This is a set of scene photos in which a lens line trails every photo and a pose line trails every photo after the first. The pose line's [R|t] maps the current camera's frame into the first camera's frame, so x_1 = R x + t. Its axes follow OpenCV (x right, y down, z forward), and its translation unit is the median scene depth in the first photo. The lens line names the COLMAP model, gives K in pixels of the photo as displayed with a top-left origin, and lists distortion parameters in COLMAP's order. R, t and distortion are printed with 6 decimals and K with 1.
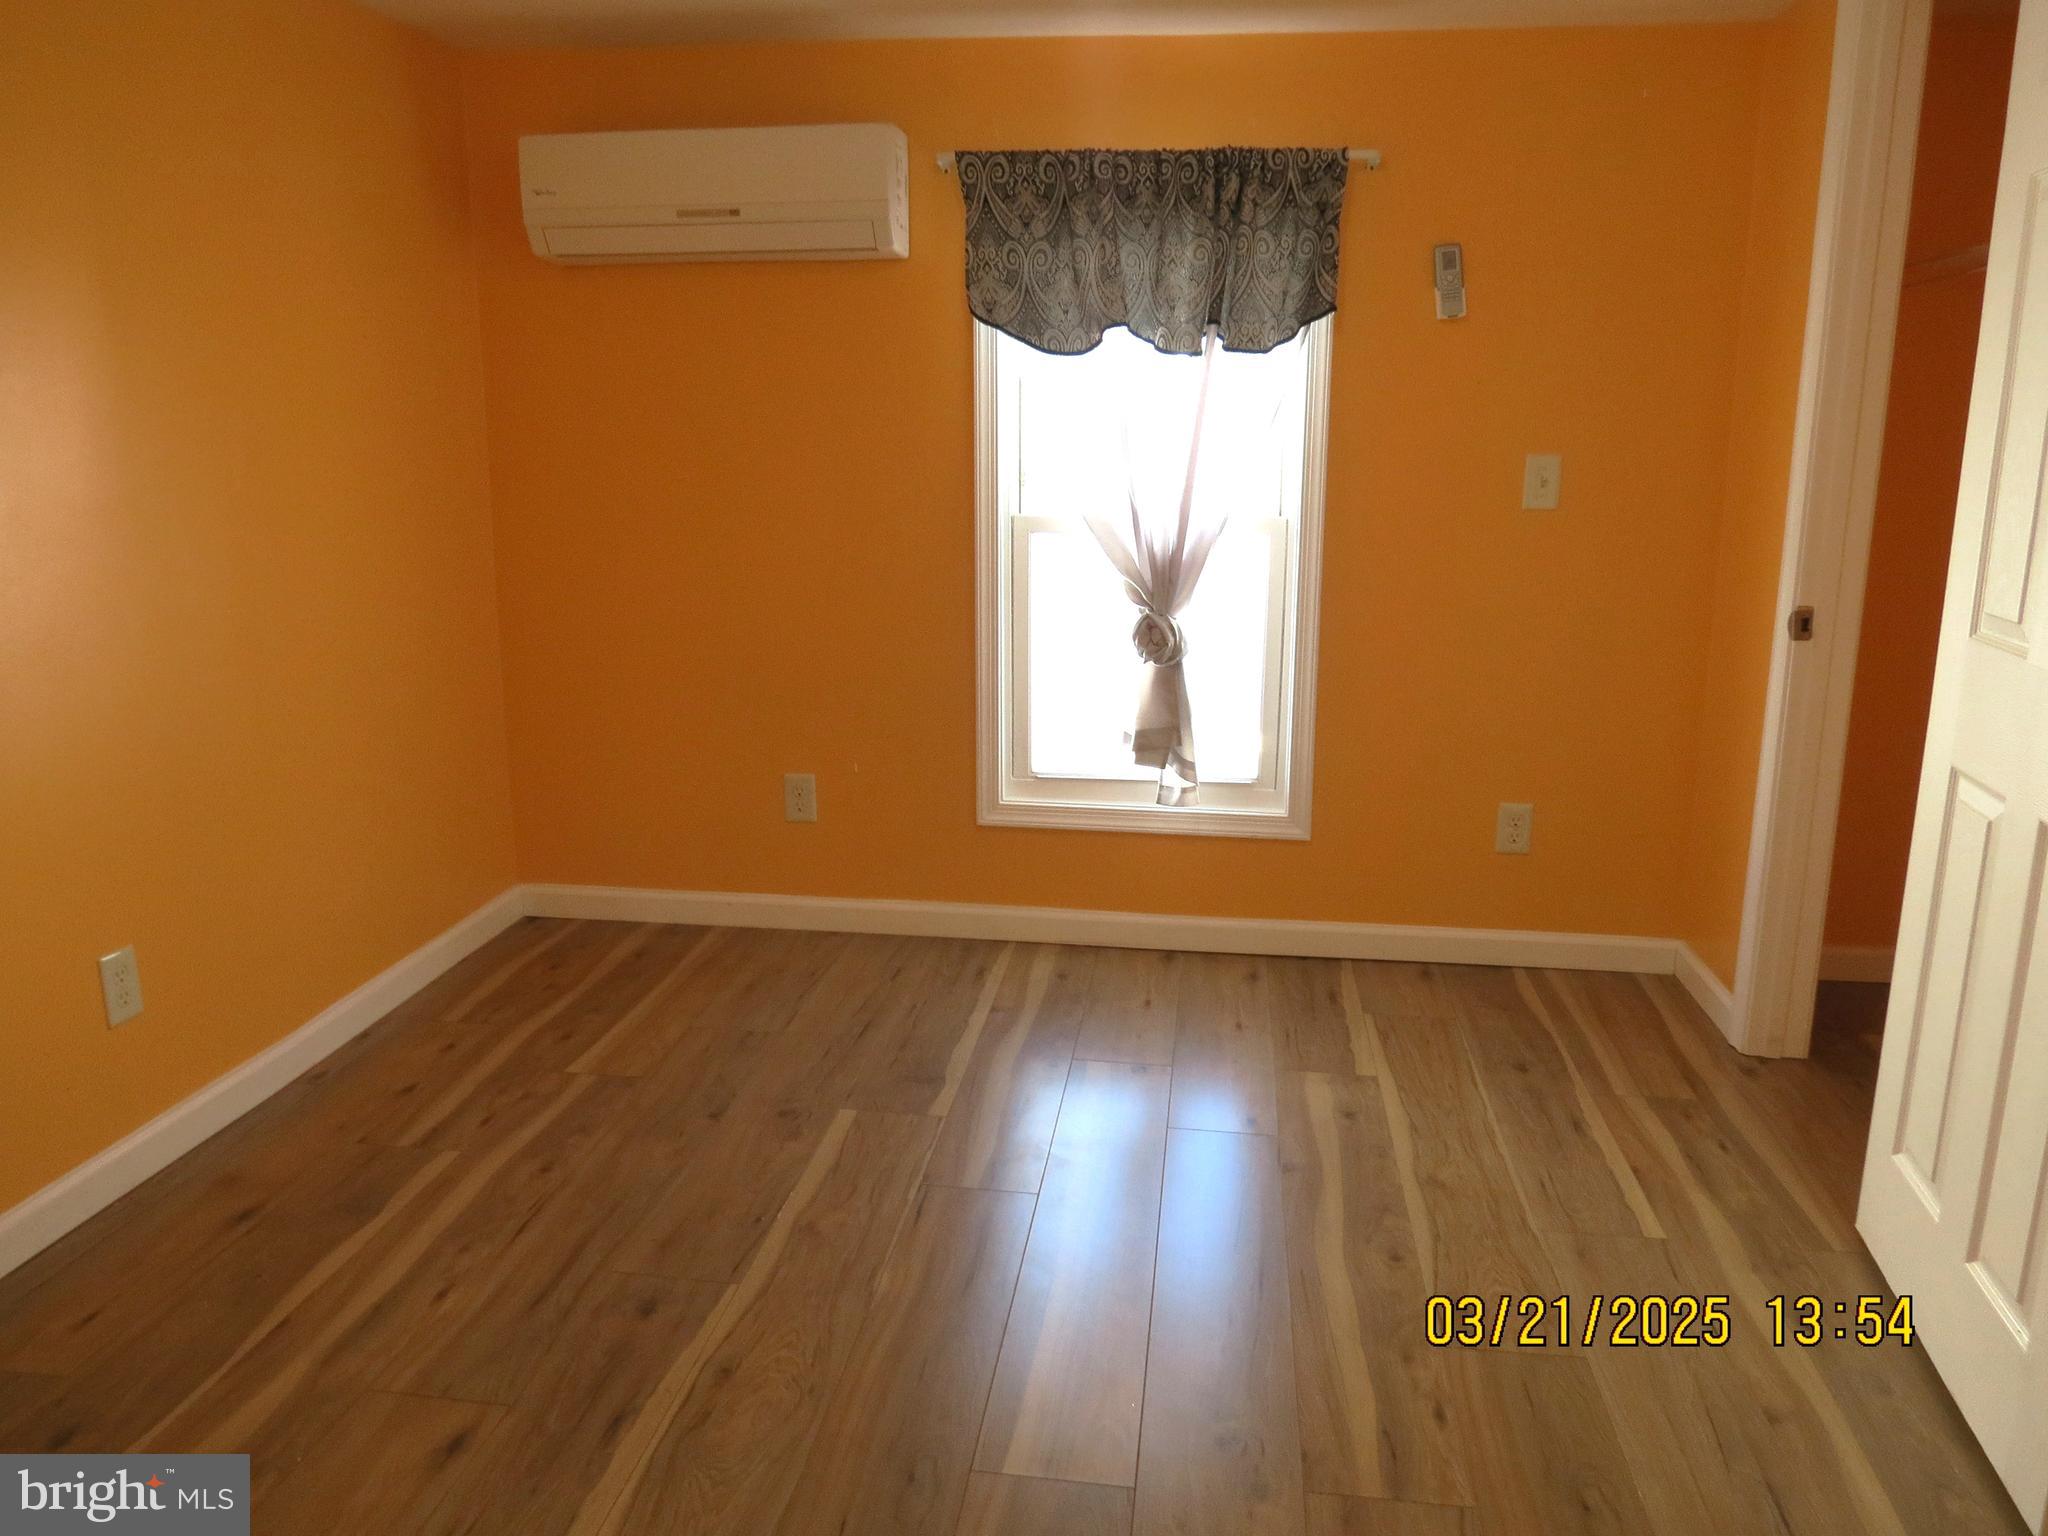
lens RADIAL K [[1457.4, 0, 1028.4], [0, 1457.4, 771.9], [0, 0, 1]] dist [-0.035575, 0.021164]
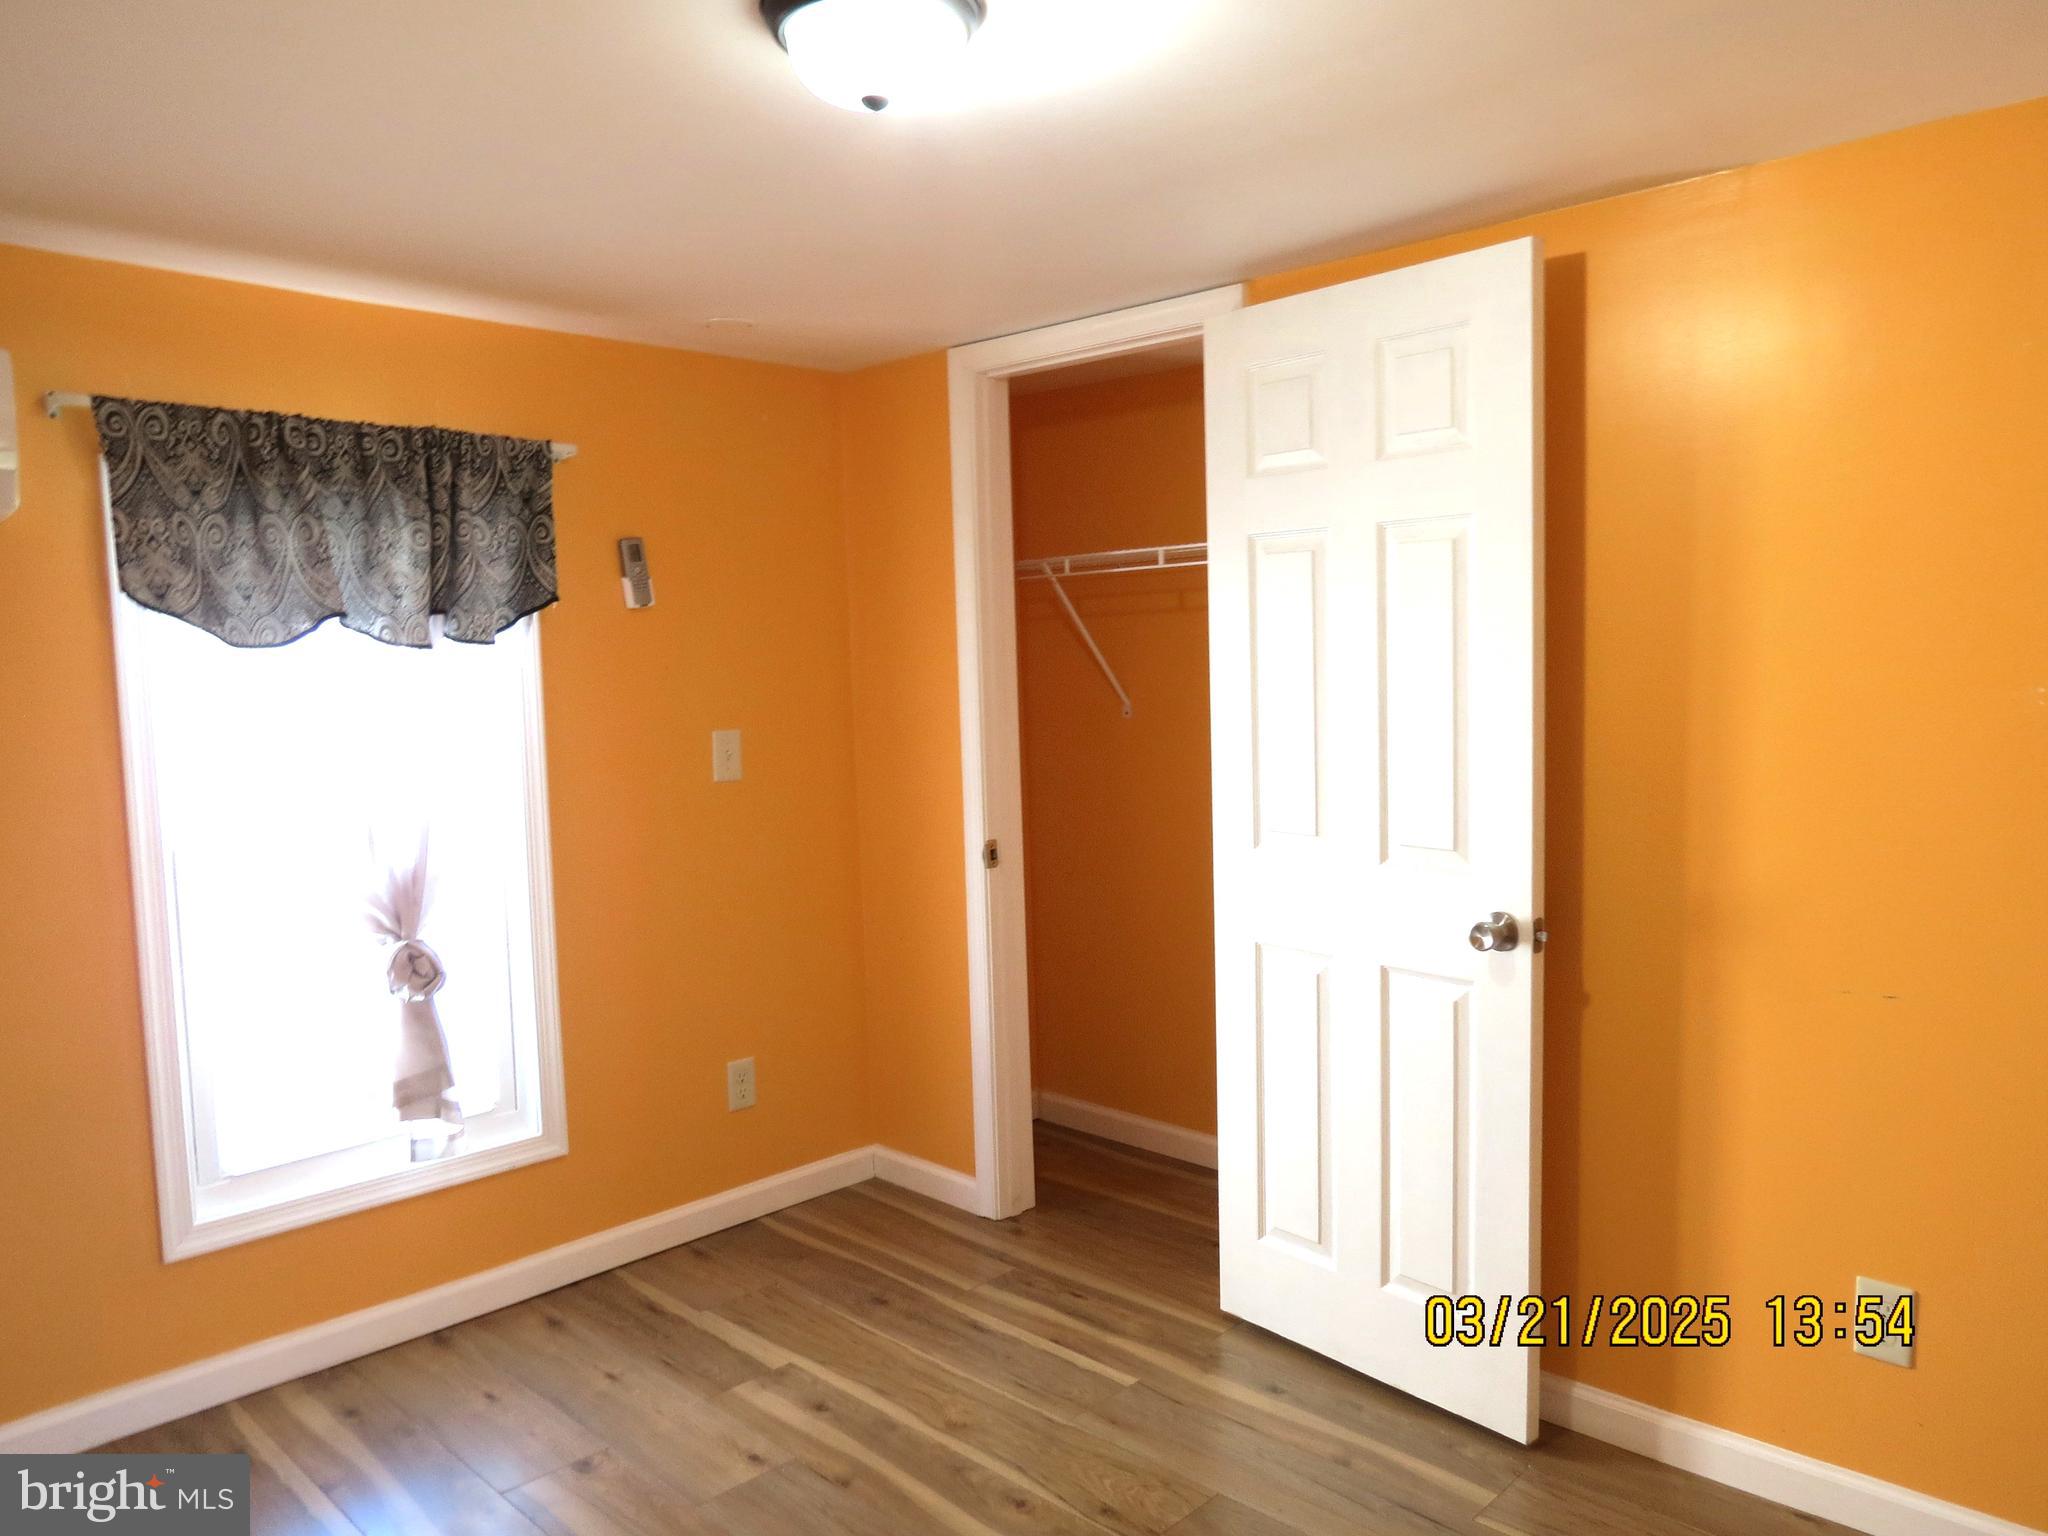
lens RADIAL K [[1457.4, 0, 1028.4], [0, 1457.4, 771.9], [0, 0, 1]] dist [-0.035575, 0.021164]
pose [[0.596874, -0.083706, 0.797957, -0.383524], [0.209770, 0.976230, -0.054502, -0.086586], [-0.774428, 0.199918, 0.600245, 0.195016]]
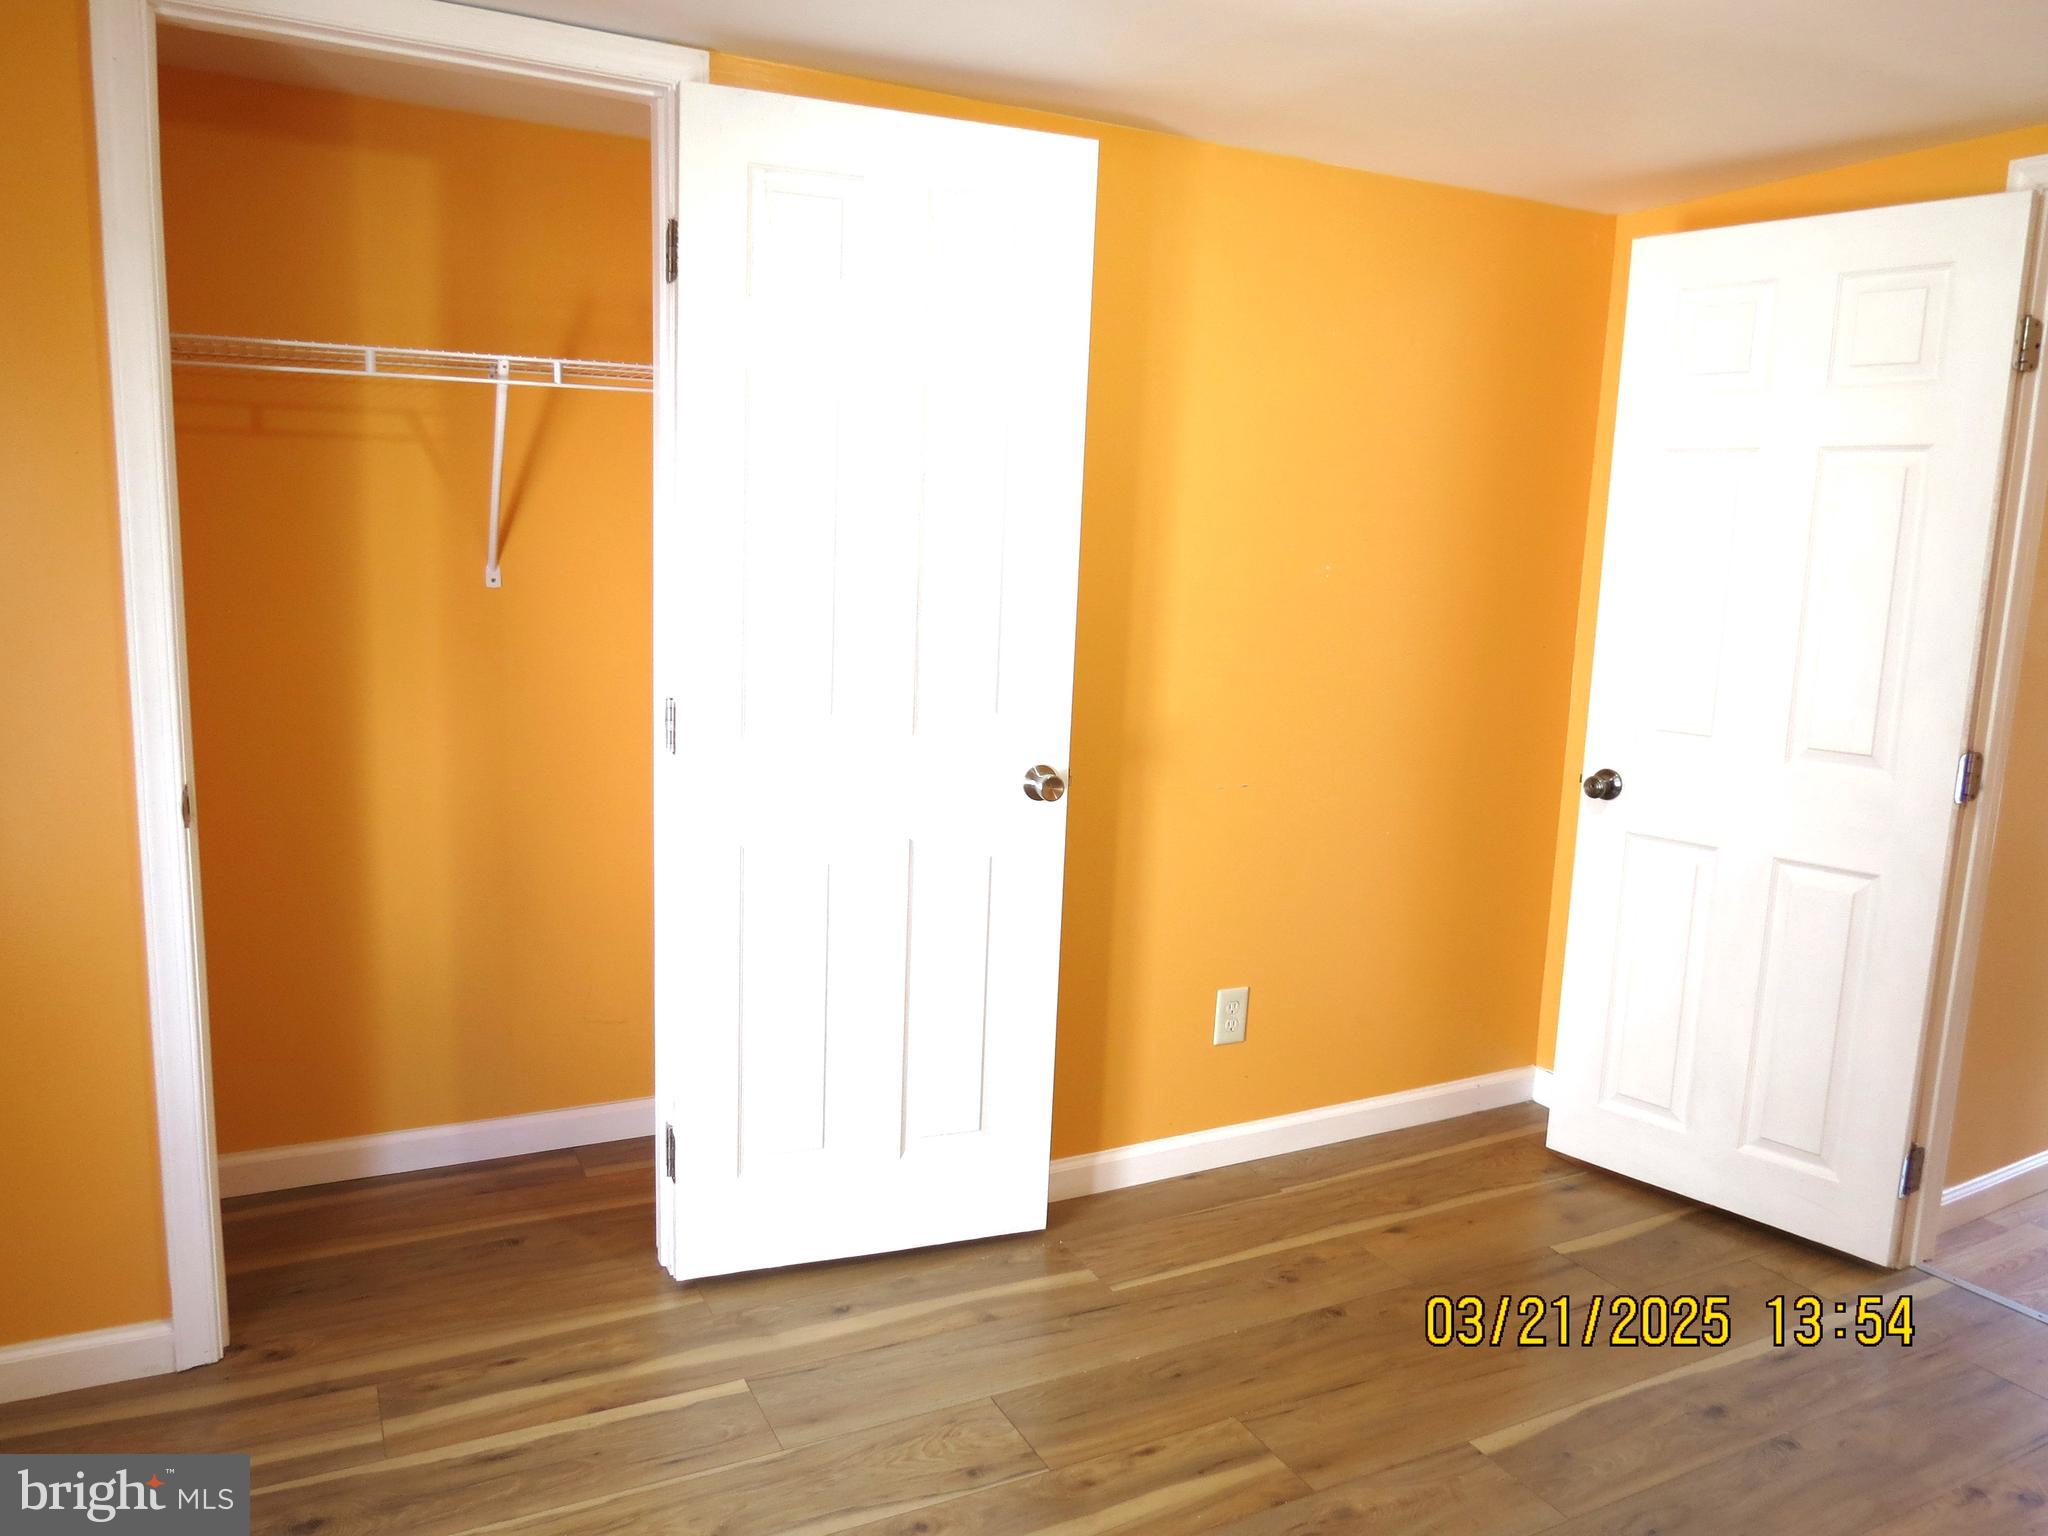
lens RADIAL K [[1457.4, 0, 1028.4], [0, 1457.4, 771.9], [0, 0, 1]] dist [-0.035575, 0.021164]
pose [[-0.566040, -0.160228, 0.808657, -0.303161], [0.151183, 0.944117, 0.292893, -0.248152], [-0.810396, 0.288045, -0.510184, 0.916326]]
